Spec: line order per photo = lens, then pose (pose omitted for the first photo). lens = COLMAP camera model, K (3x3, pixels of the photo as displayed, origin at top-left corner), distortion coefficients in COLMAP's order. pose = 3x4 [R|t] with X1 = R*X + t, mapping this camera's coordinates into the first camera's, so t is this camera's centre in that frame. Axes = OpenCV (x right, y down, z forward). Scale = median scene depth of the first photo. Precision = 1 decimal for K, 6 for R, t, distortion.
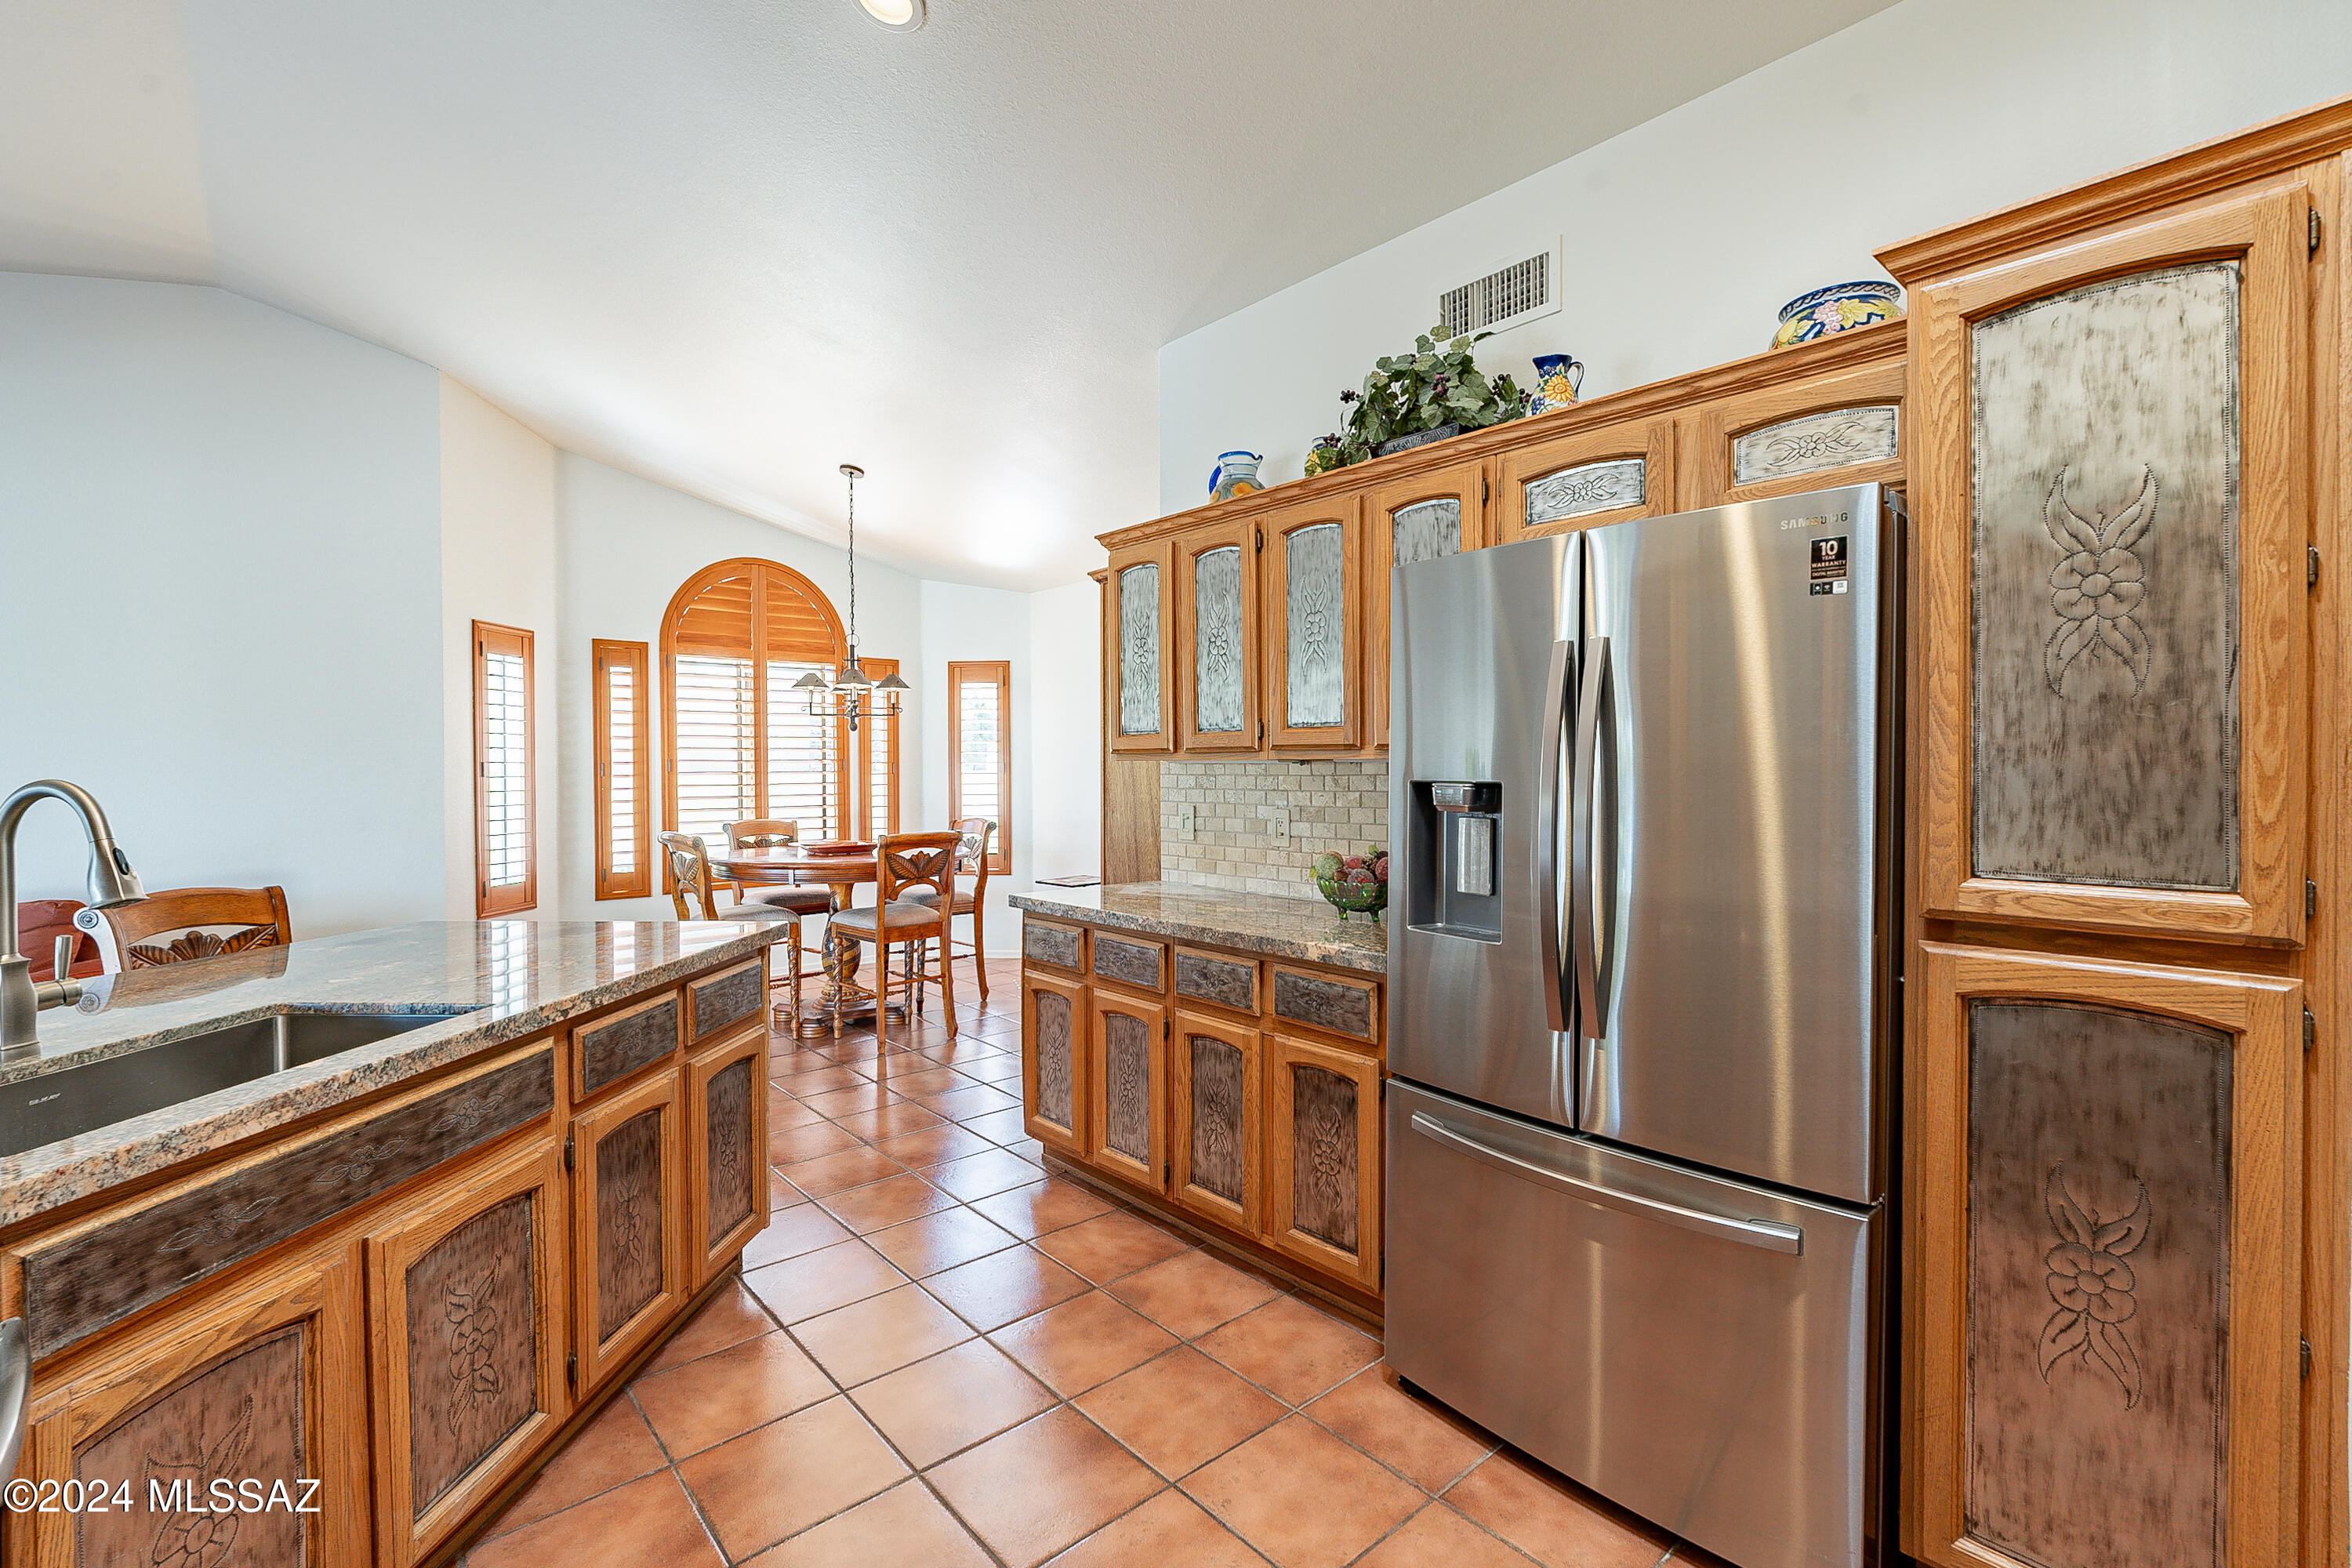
lens RADIAL K [[1030.2, 0, 1175.8], [0, 1030.2, 787.4], [0, 0, 1]] dist [-0.000893, -0.000556]
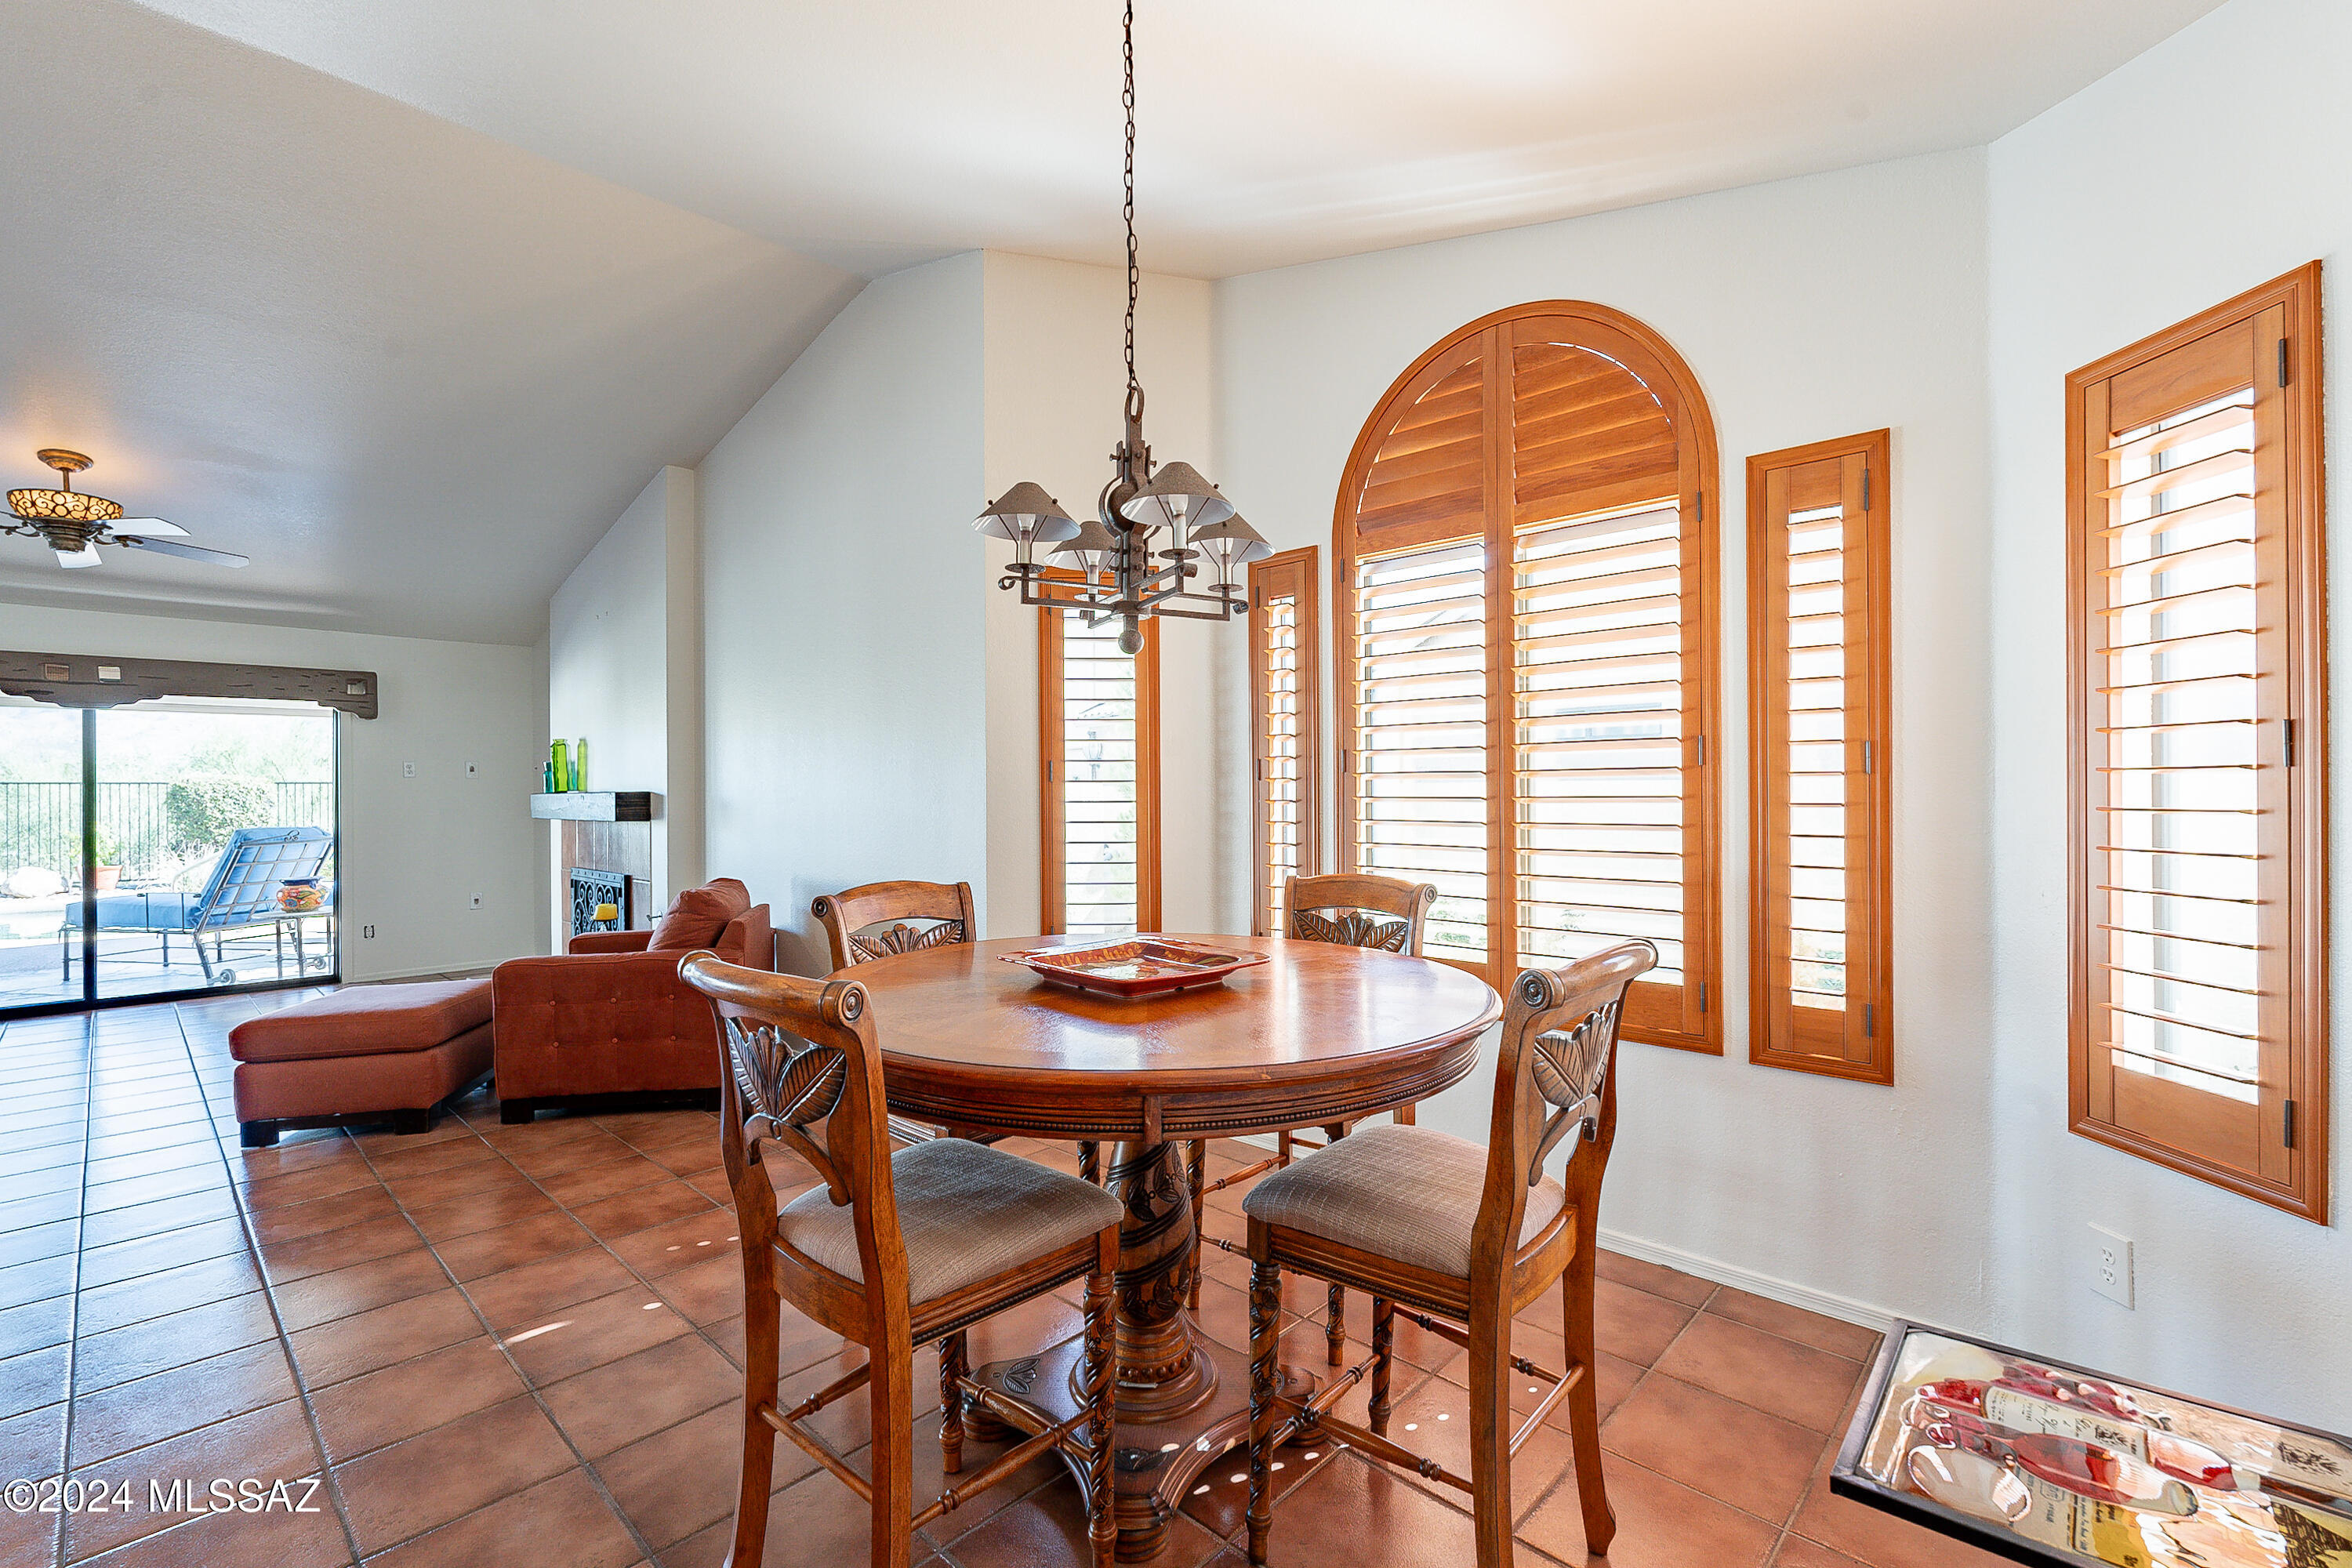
lens RADIAL K [[1019.6, 0, 1182.0], [0, 1019.6, 786.7], [0, 0, 1]] dist [-0.002259, -0.000382]
pose [[0.093701, 0.002941, -0.995596, 0.047074], [-0.012912, 0.999915, 0.001739, -0.008252], [0.995517, 0.012693, 0.093731, 0.973696]]
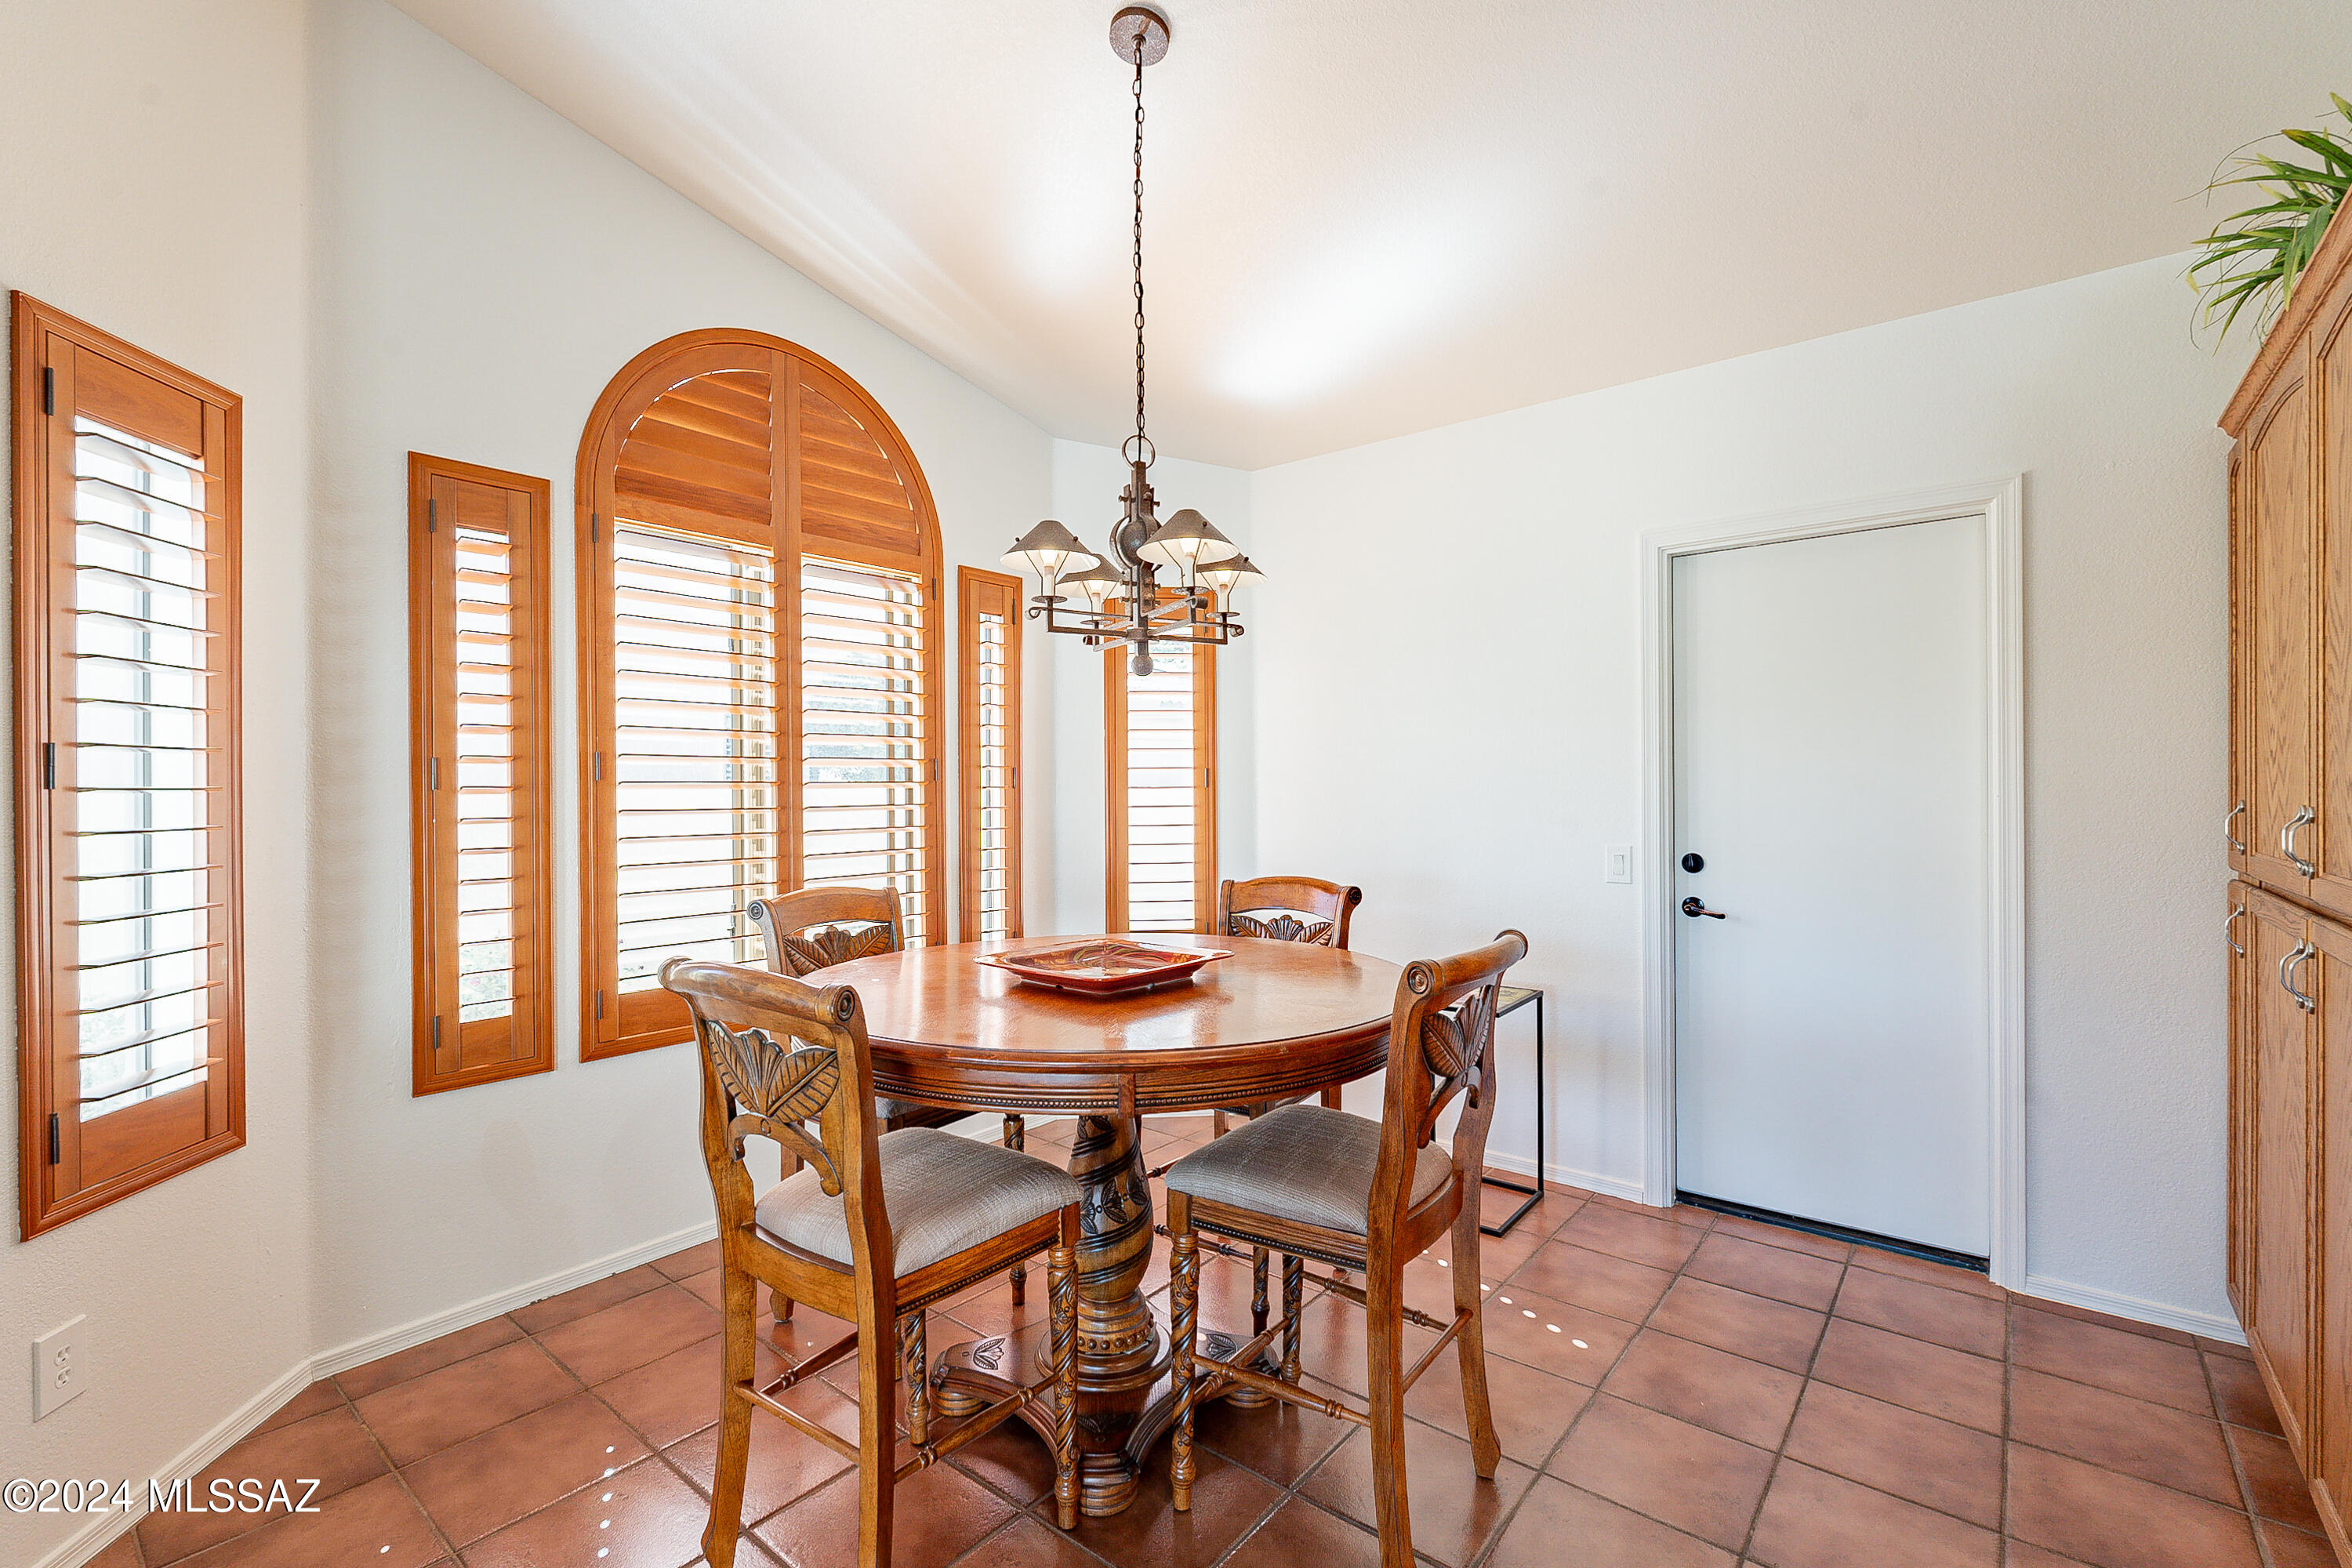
lens RADIAL K [[1035.0, 0, 1200.2], [0, 1035.0, 793.4], [0, 0, 1]] dist [0.001038, -0.000384]
pose [[0.984054, 0.000047, 0.177872, -0.356982], [0.002245, 0.999917, -0.012685, -0.003928], [-0.177857, 0.012882, 0.983972, 0.584264]]
